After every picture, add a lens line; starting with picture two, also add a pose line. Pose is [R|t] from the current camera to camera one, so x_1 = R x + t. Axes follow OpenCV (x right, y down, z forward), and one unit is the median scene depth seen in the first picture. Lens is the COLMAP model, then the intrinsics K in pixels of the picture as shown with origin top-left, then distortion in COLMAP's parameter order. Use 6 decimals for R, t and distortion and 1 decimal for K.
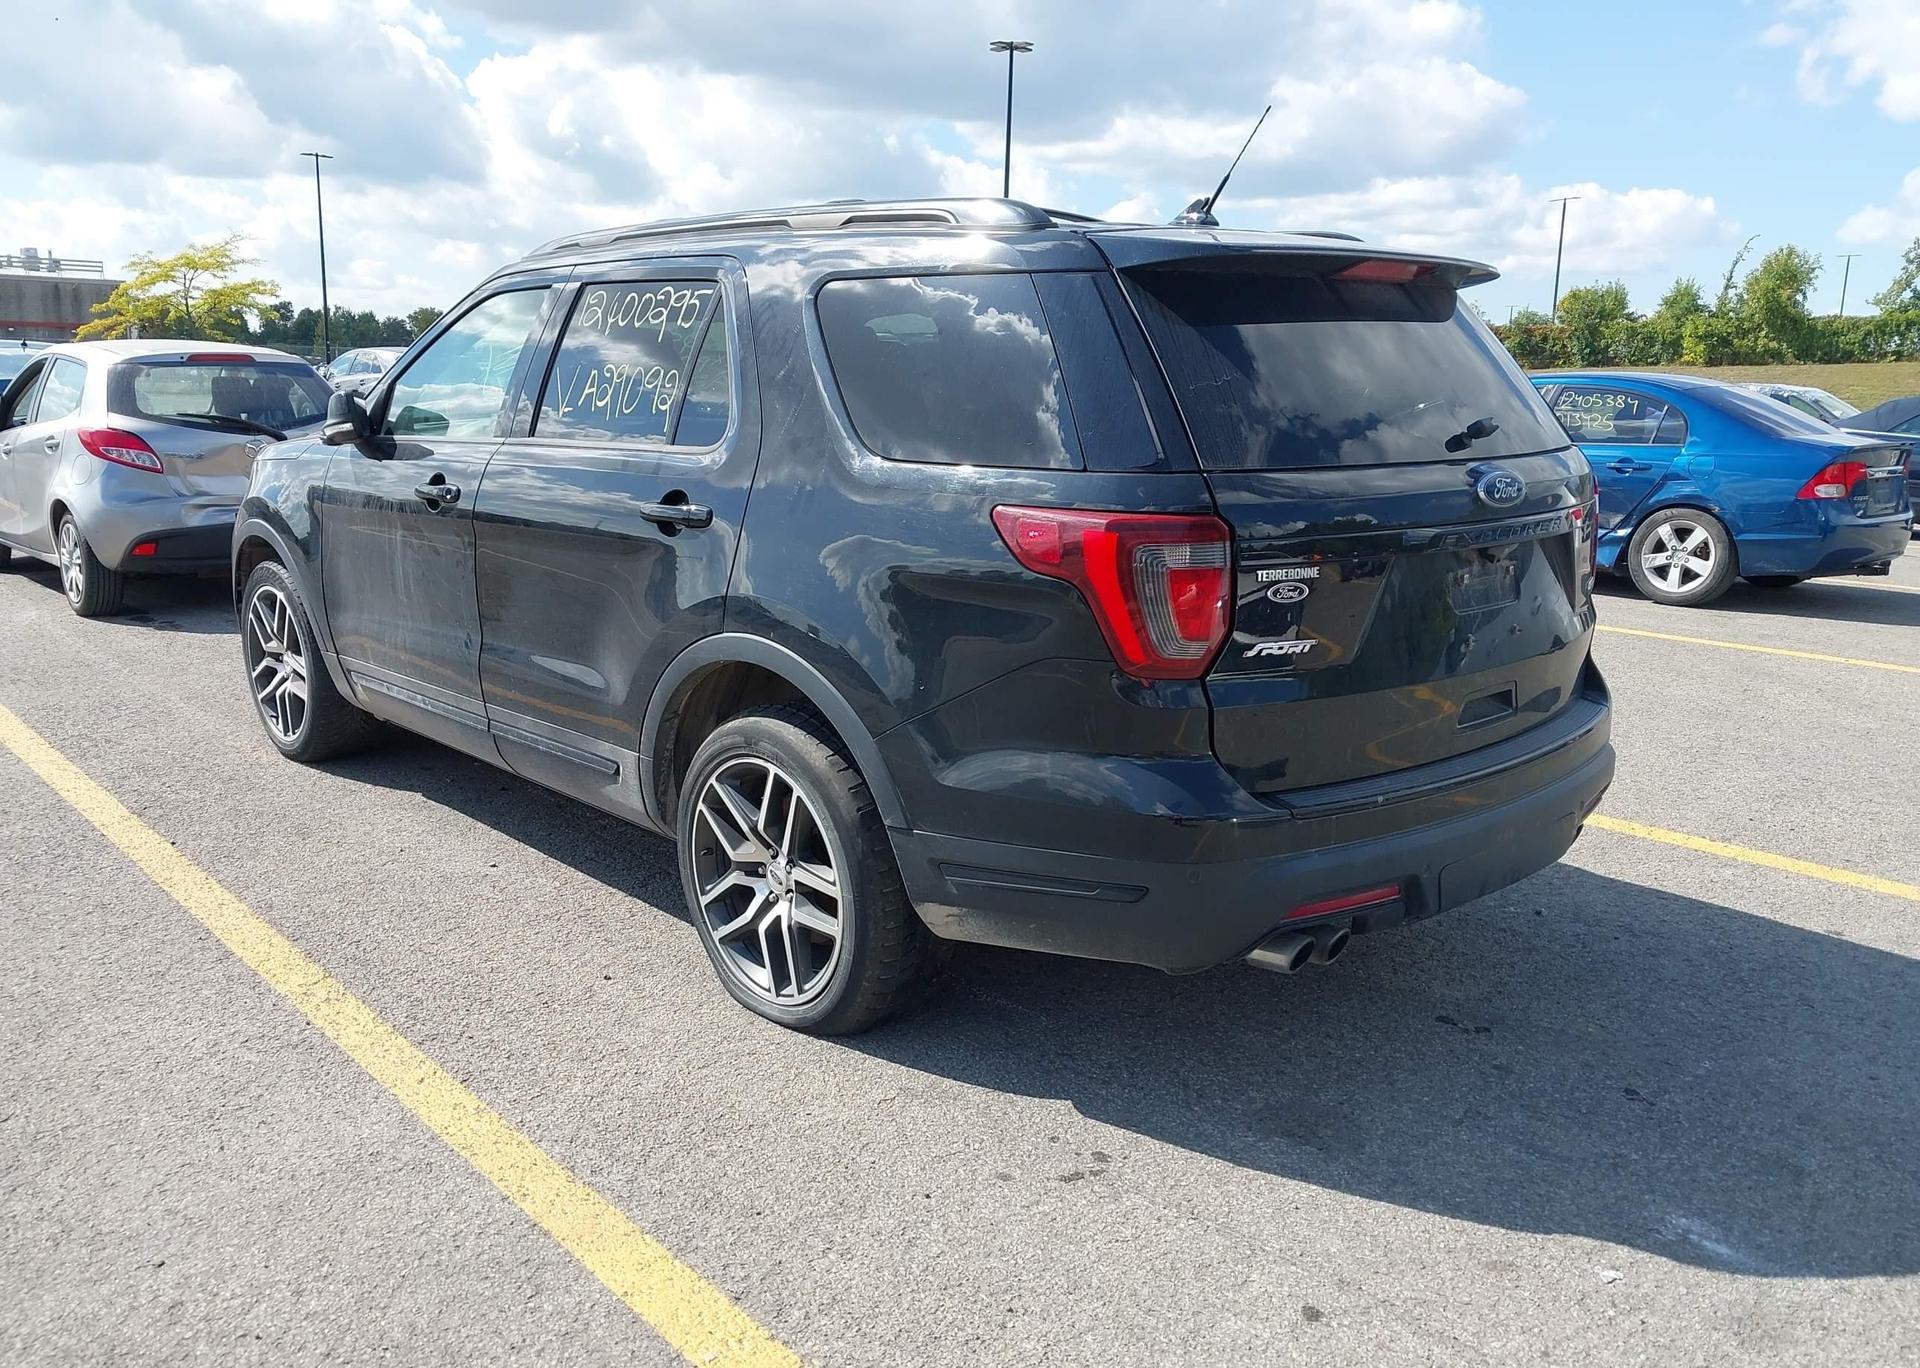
lens RADIAL K [[1541.3, 0, 932.4], [0, 1541.3, 684.8], [0, 0, 1]] dist [0.006288, 0.000618]
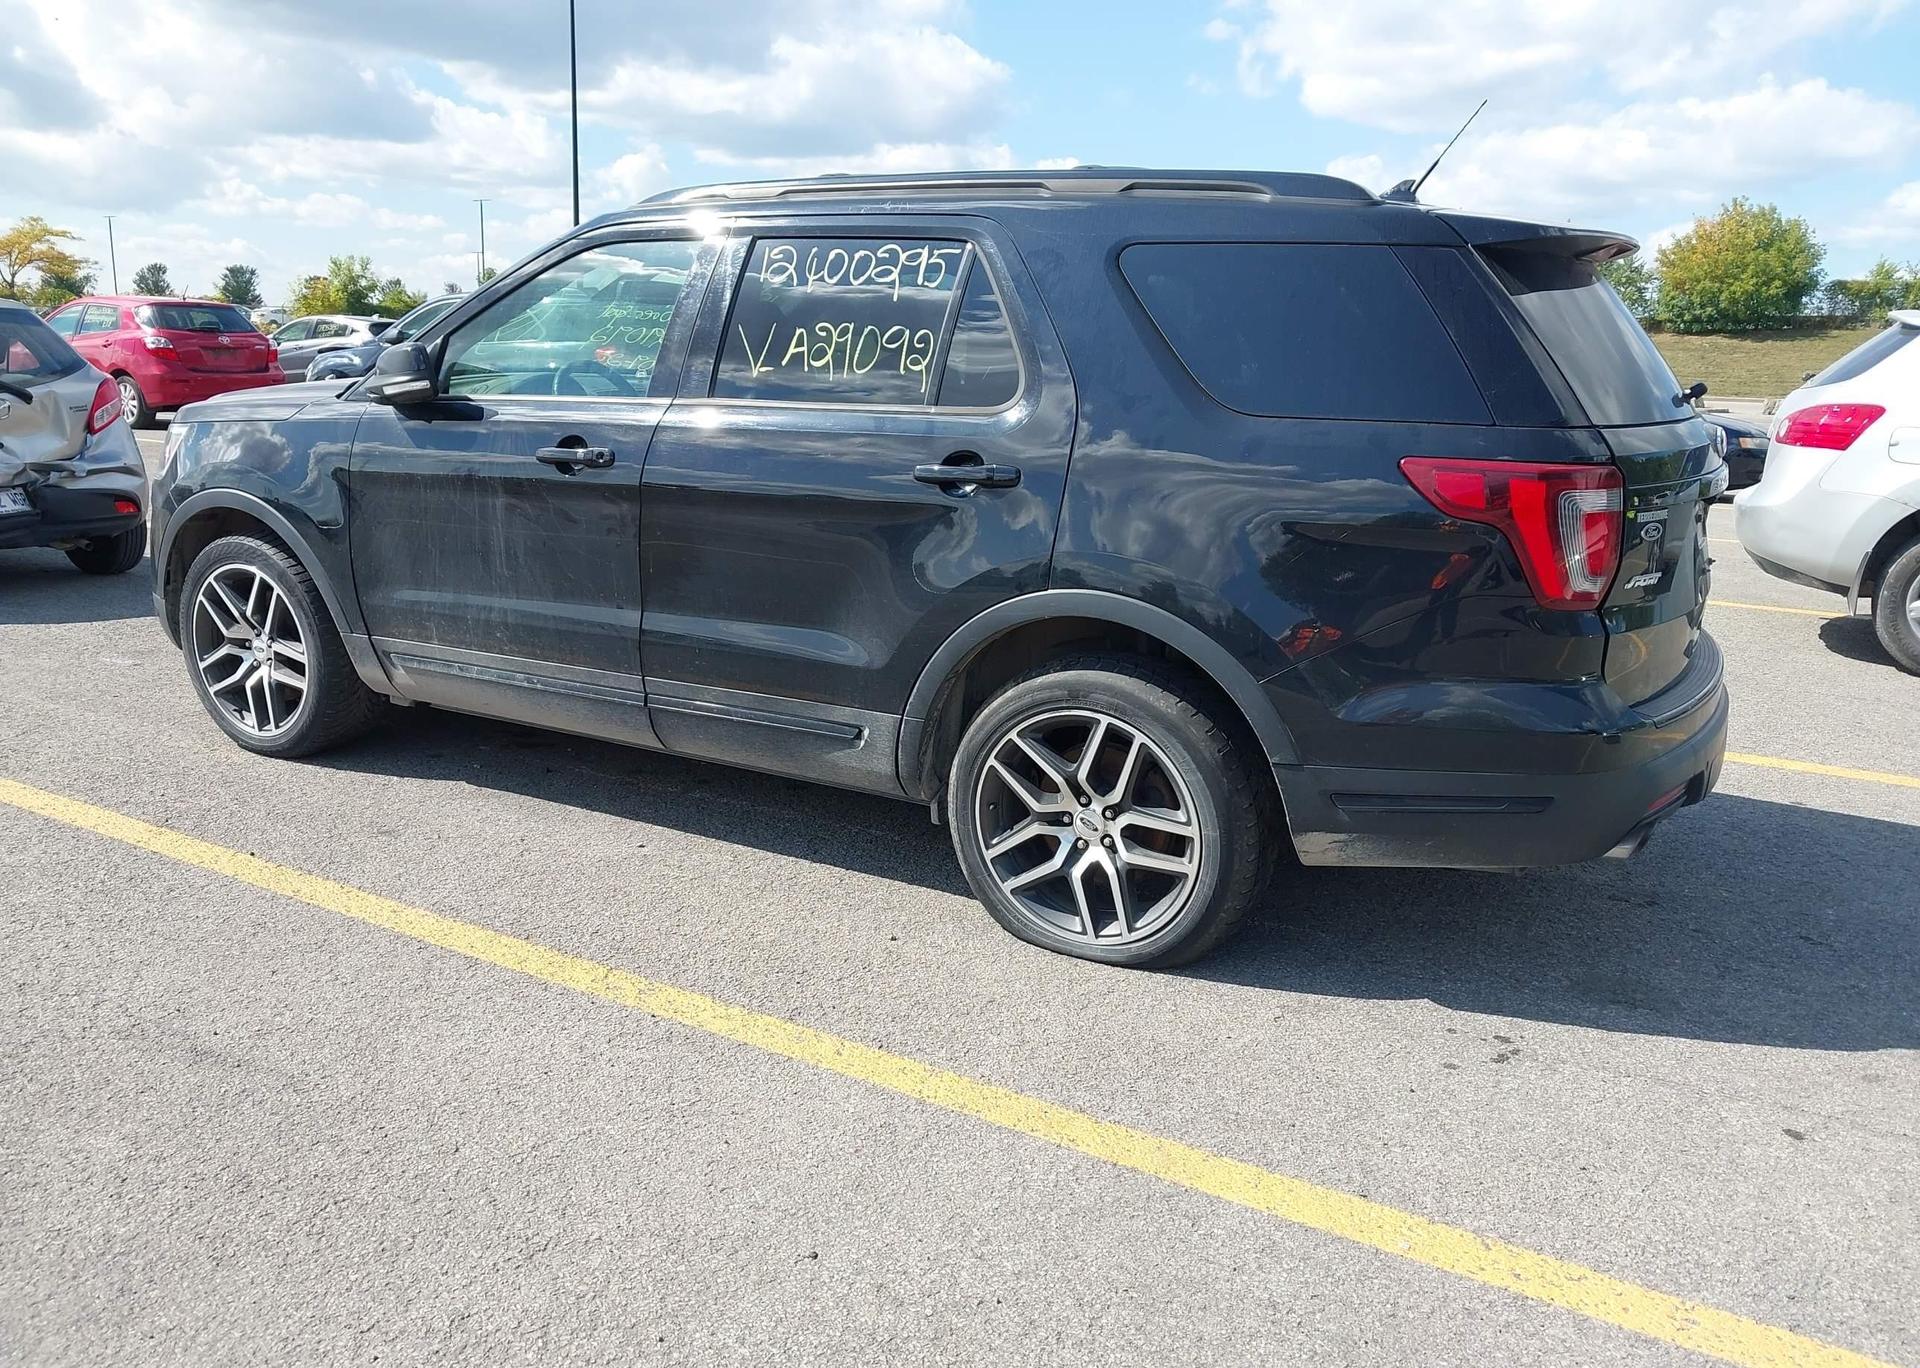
lens RADIAL K [[1541.3, 0, 932.4], [0, 1541.3, 684.8], [0, 0, 1]] dist [0.006288, 0.000618]
pose [[0.953669, -0.055441, 0.295706, -0.495681], [0.047651, 0.998302, 0.033491, -0.008084], [-0.297061, -0.017849, 0.954692, 0.042896]]
